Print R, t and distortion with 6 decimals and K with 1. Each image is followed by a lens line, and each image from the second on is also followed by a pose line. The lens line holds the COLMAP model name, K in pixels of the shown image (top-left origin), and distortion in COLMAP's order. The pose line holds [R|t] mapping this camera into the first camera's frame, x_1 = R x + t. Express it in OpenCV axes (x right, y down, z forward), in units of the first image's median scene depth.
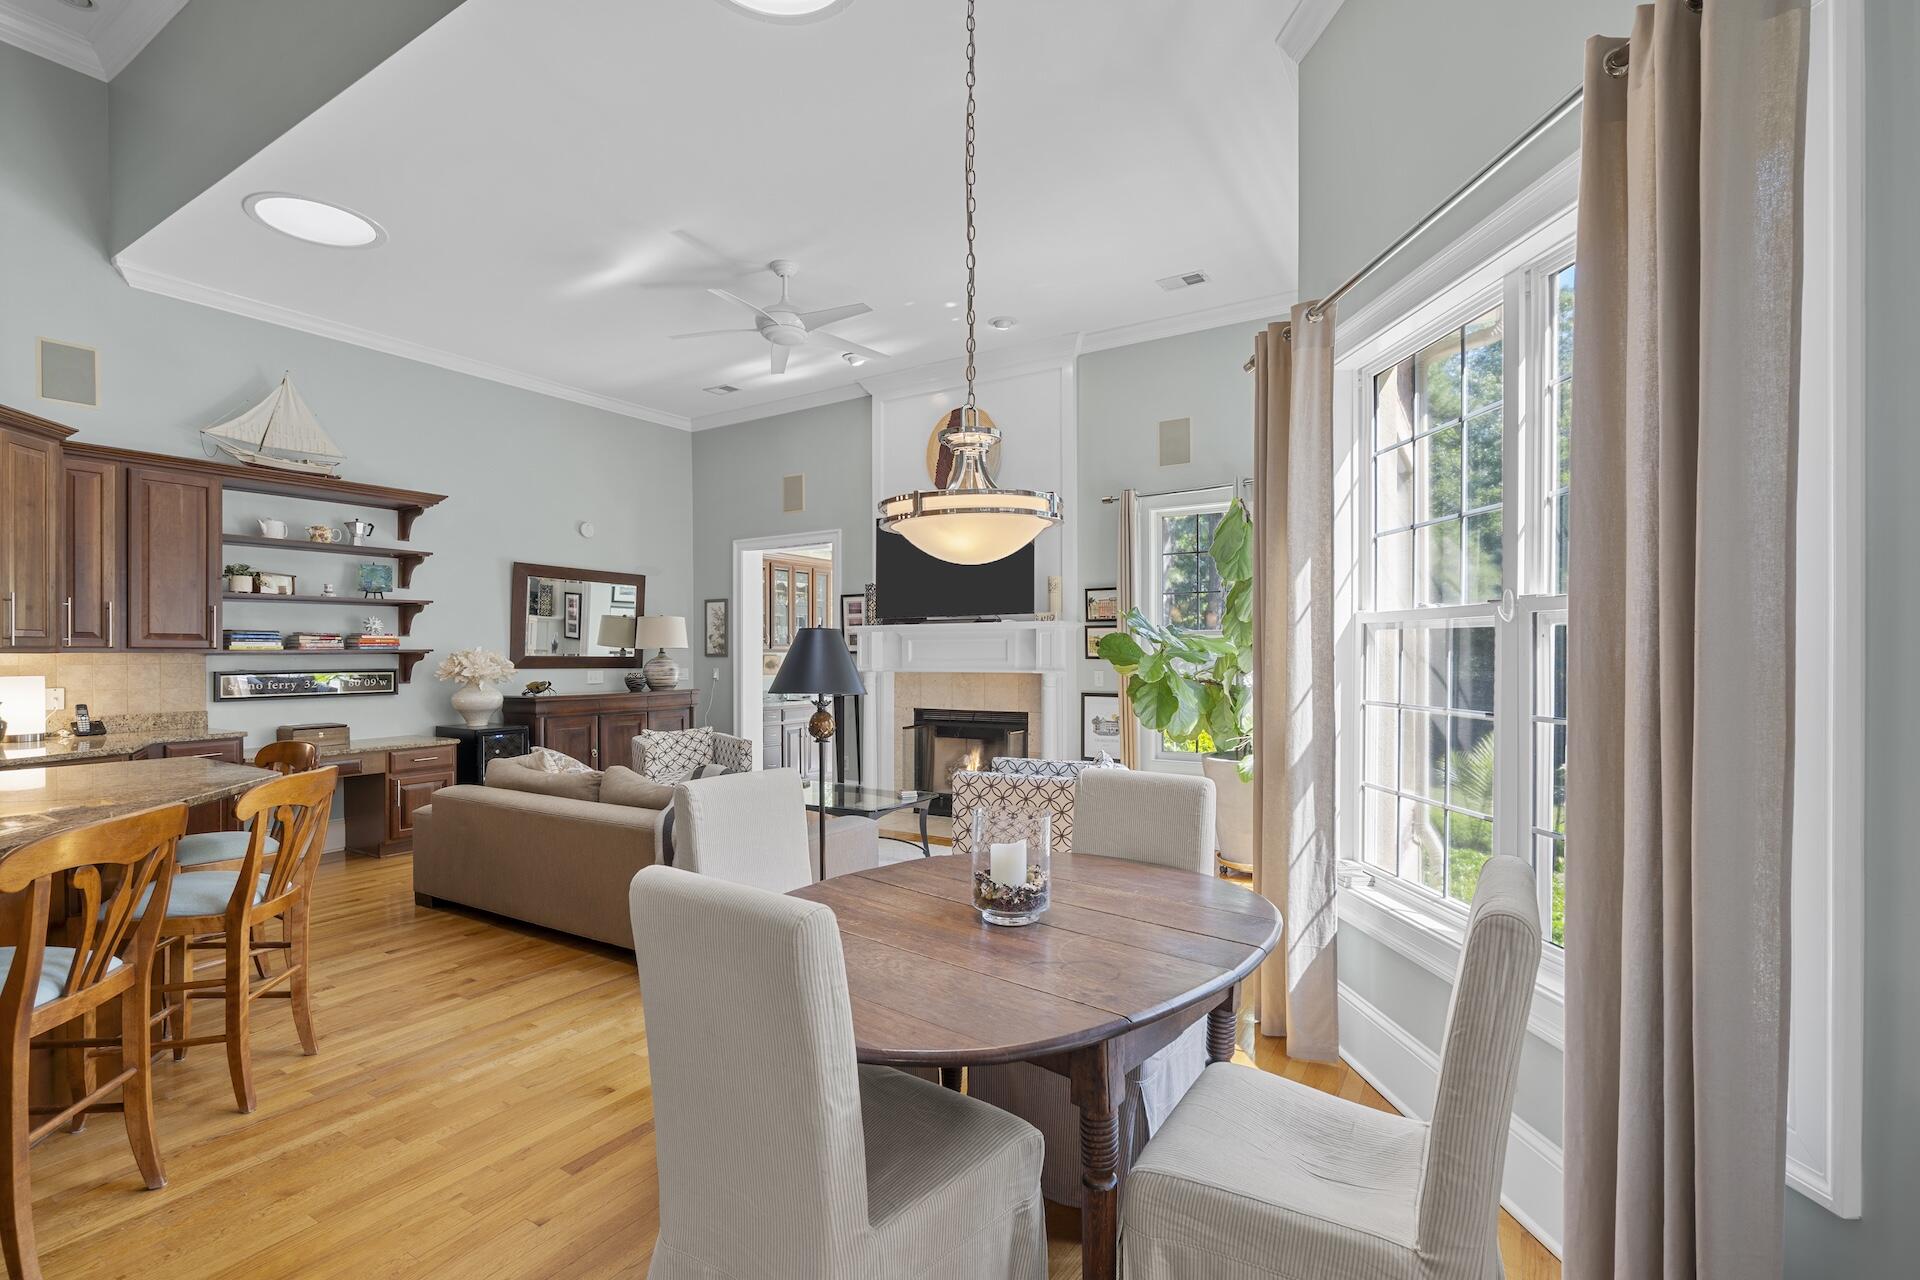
lens RADIAL K [[881.0, 0, 959.9], [0, 881.0, 654.4], [0, 0, 1]] dist [0.007505, 0.000285]
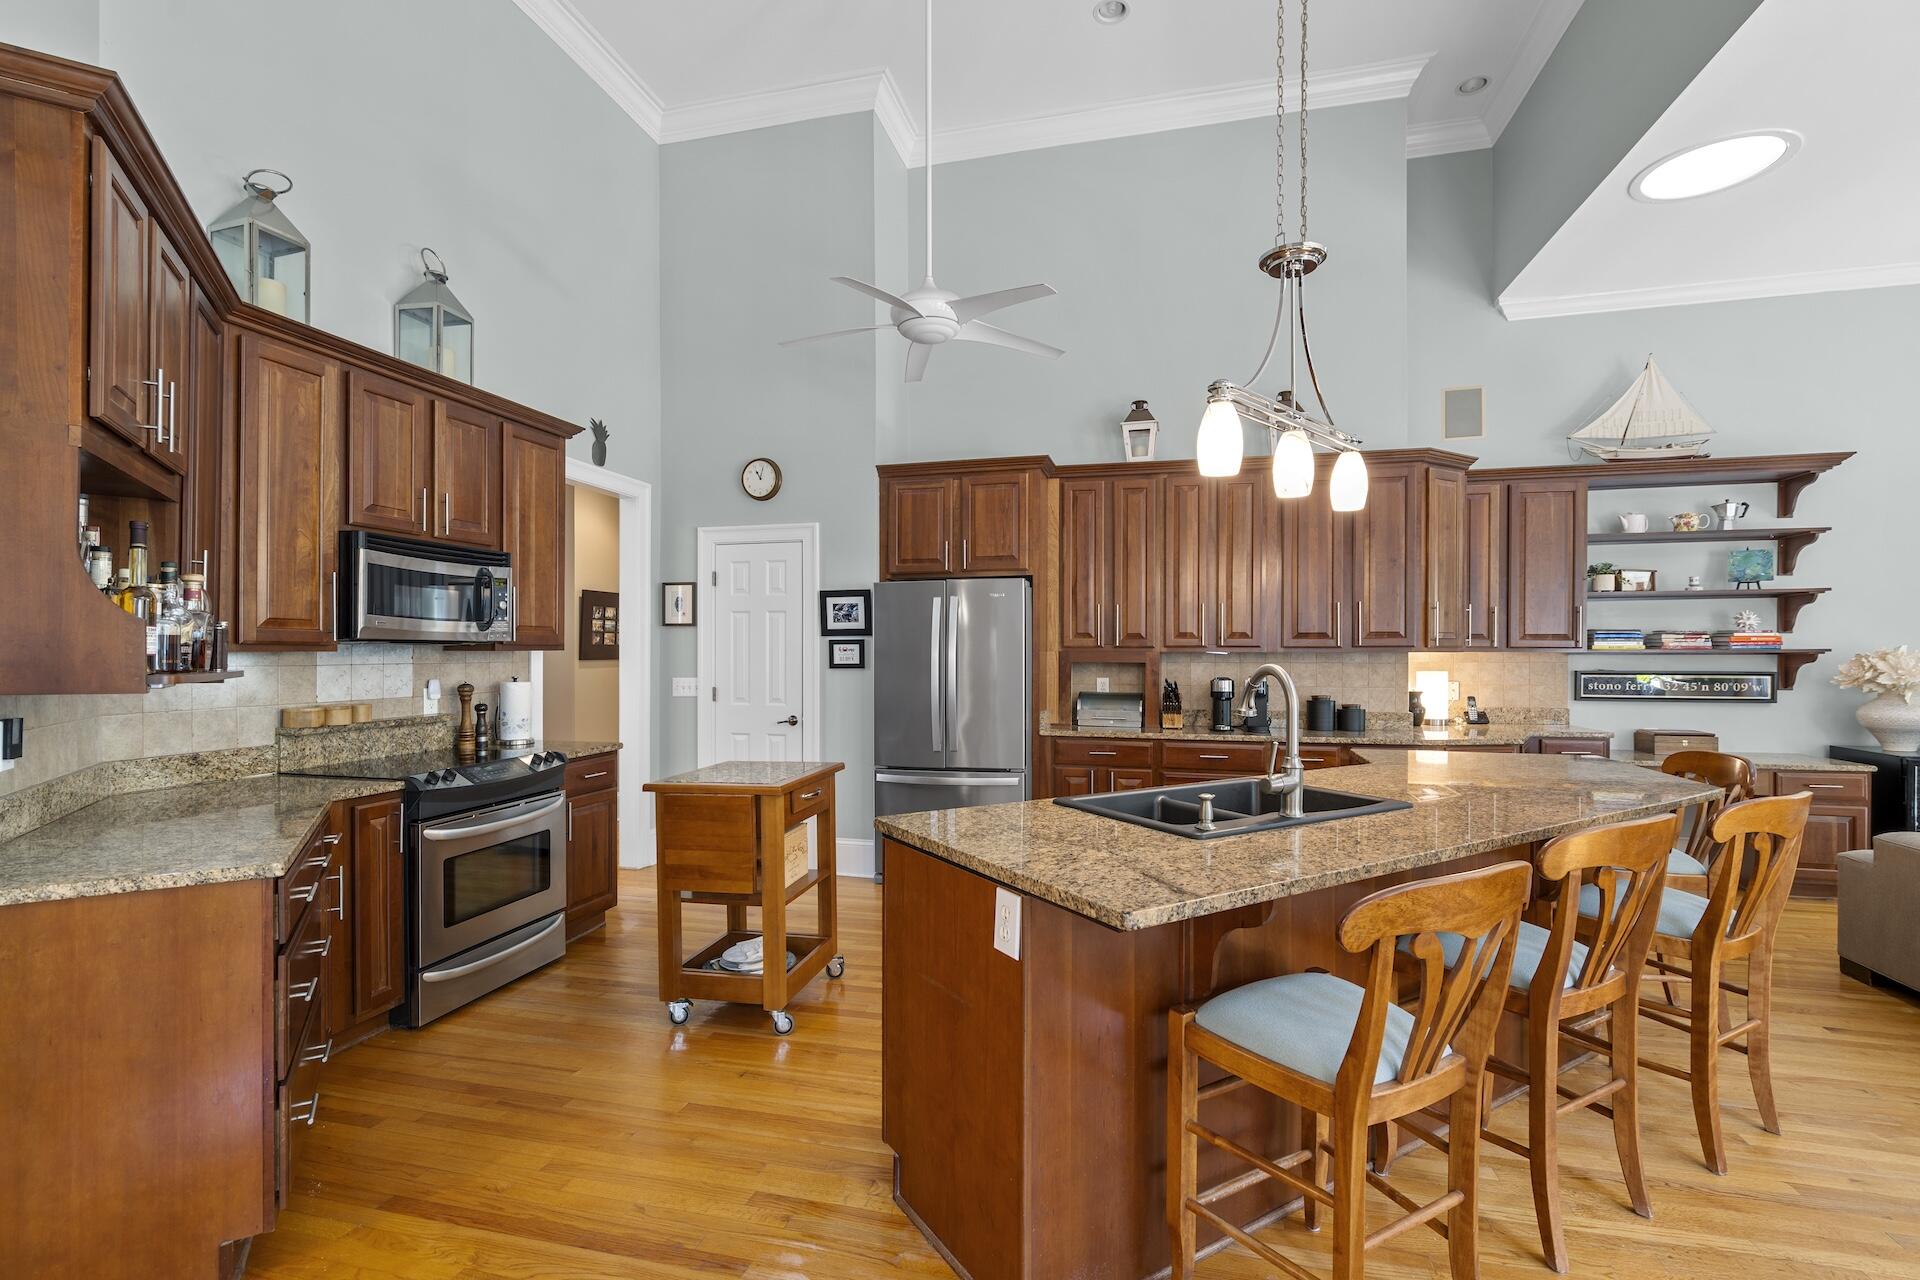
lens RADIAL K [[881.0, 0, 954.3], [0, 881.0, 648.0], [0, 0, 1]] dist [0.007505, 0.000285]
pose [[0.315692, -0.001303, -0.948861, -0.103965], [-0.005741, 0.999978, -0.003284, 0.000759], [0.948844, 0.006484, 0.315677, -0.000791]]
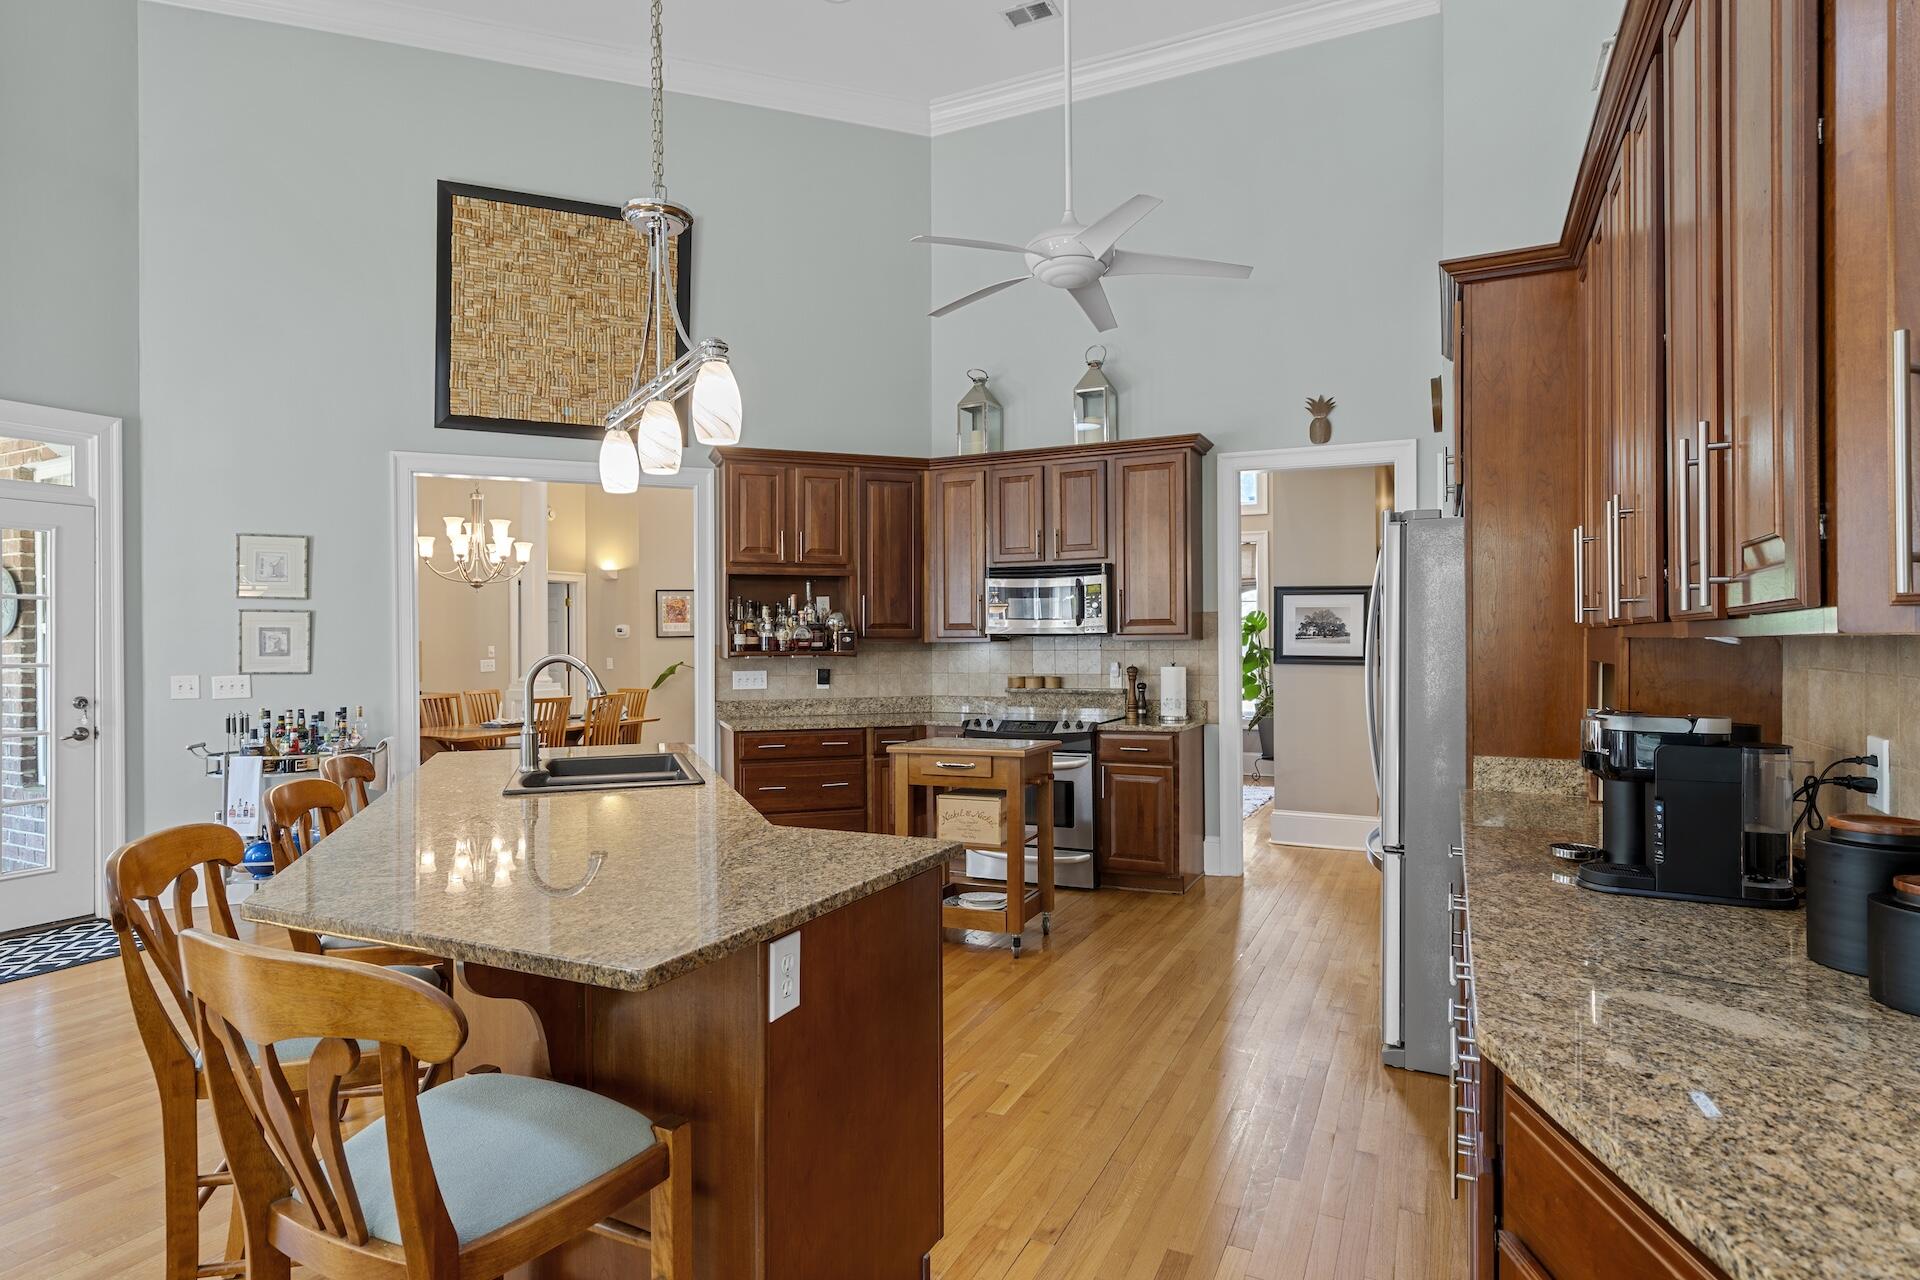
lens RADIAL K [[1008.2, 0, 962.0], [0, 1008.2, 640.9], [0, 0, 1]] dist [0.003918, 0.001061]
pose [[-0.993042, 0.011119, -0.117231, -0.638035], [0.010765, 0.999935, 0.003656, -0.002165], [0.117264, 0.002368, -0.993098, 0.921296]]
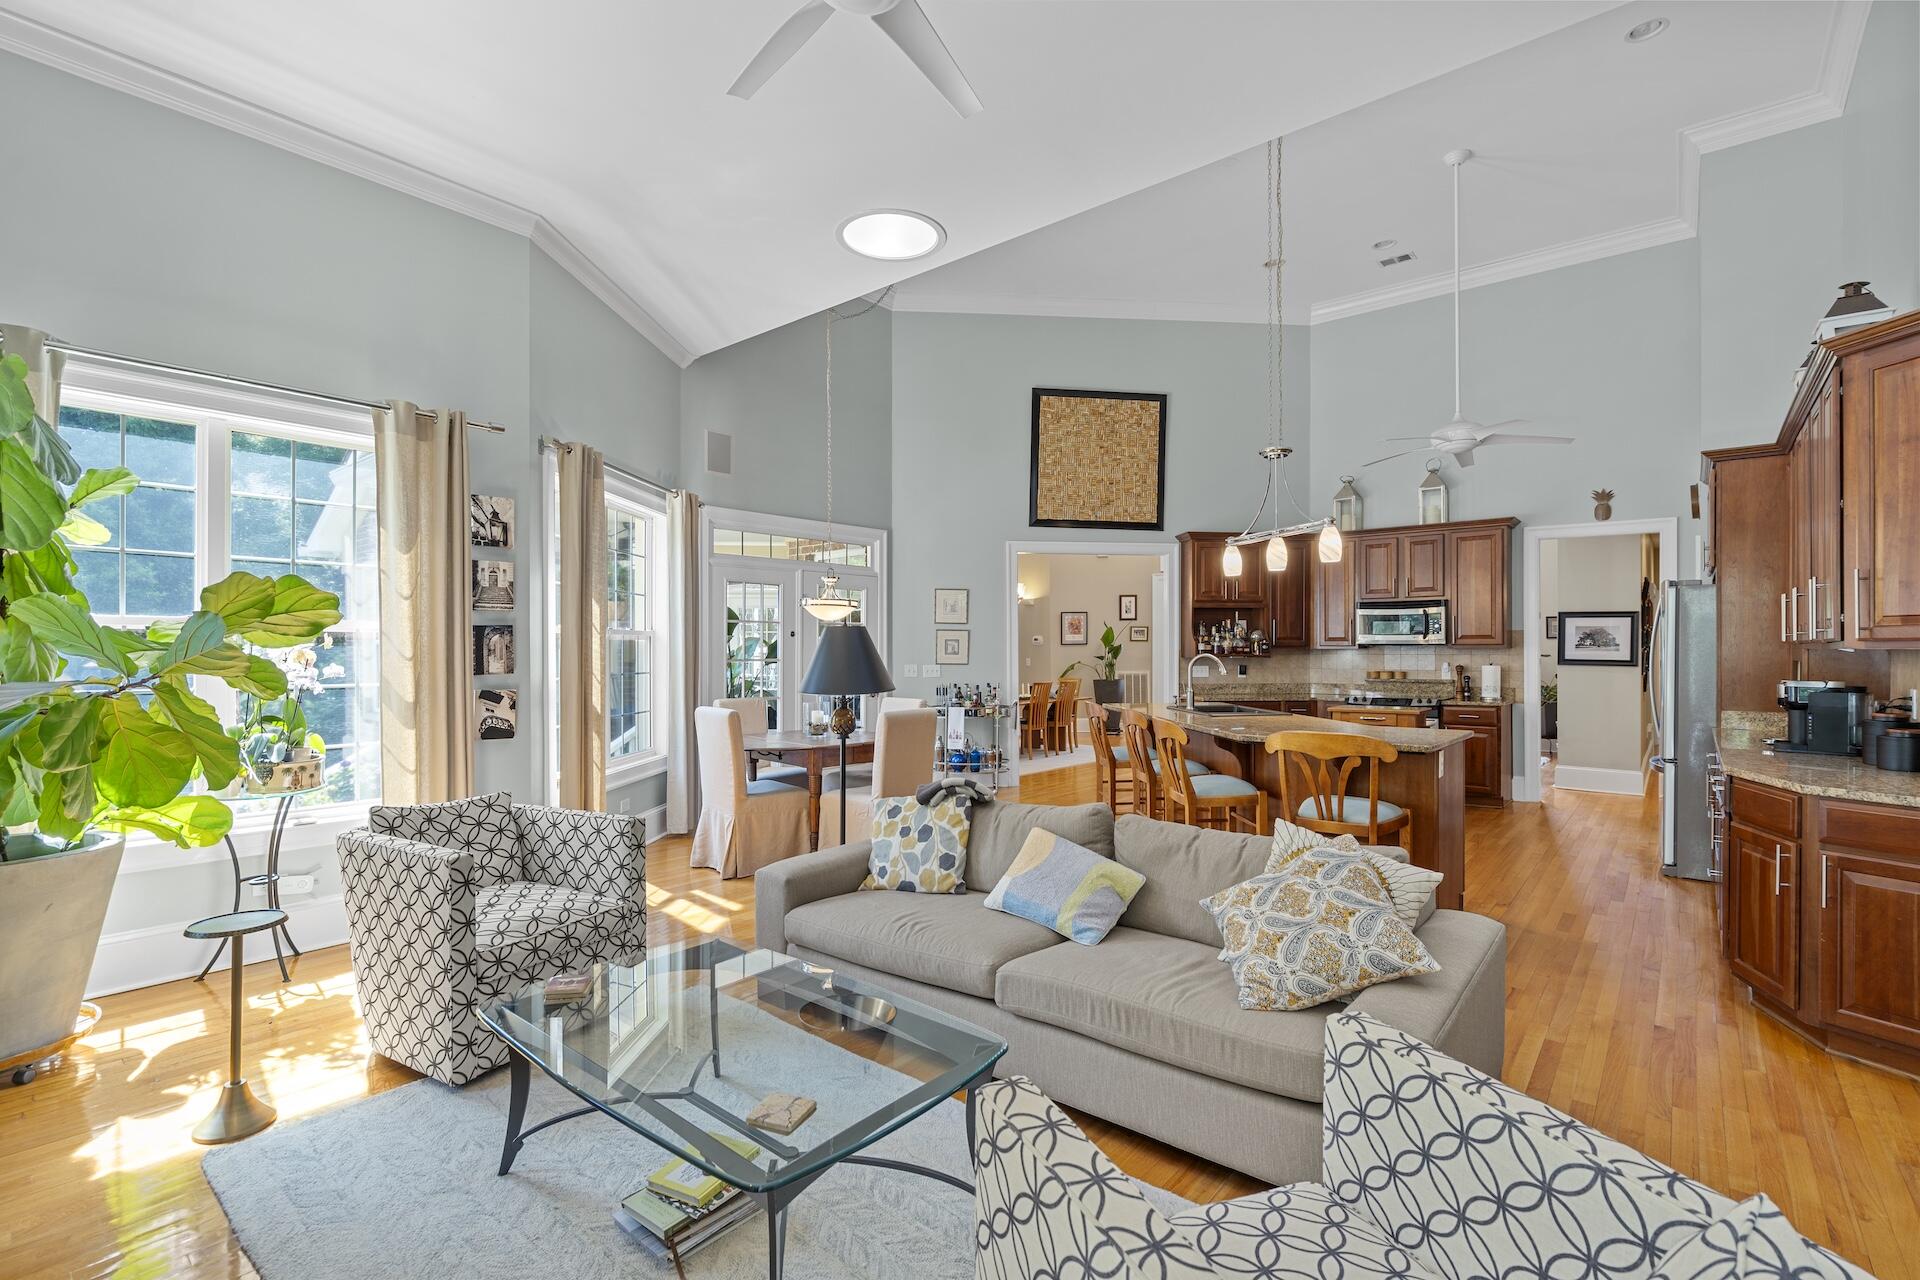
lens RADIAL K [[881.0, 0, 955.4], [0, 881.0, 649.4], [0, 0, 1]] dist [0.007505, 0.000285]
pose [[-0.992260, 0.006198, 0.124019, -0.283944], [0.006864, 0.999964, 0.004949, -0.008387], [-0.123984, 0.005762, -0.992267, 1.449335]]
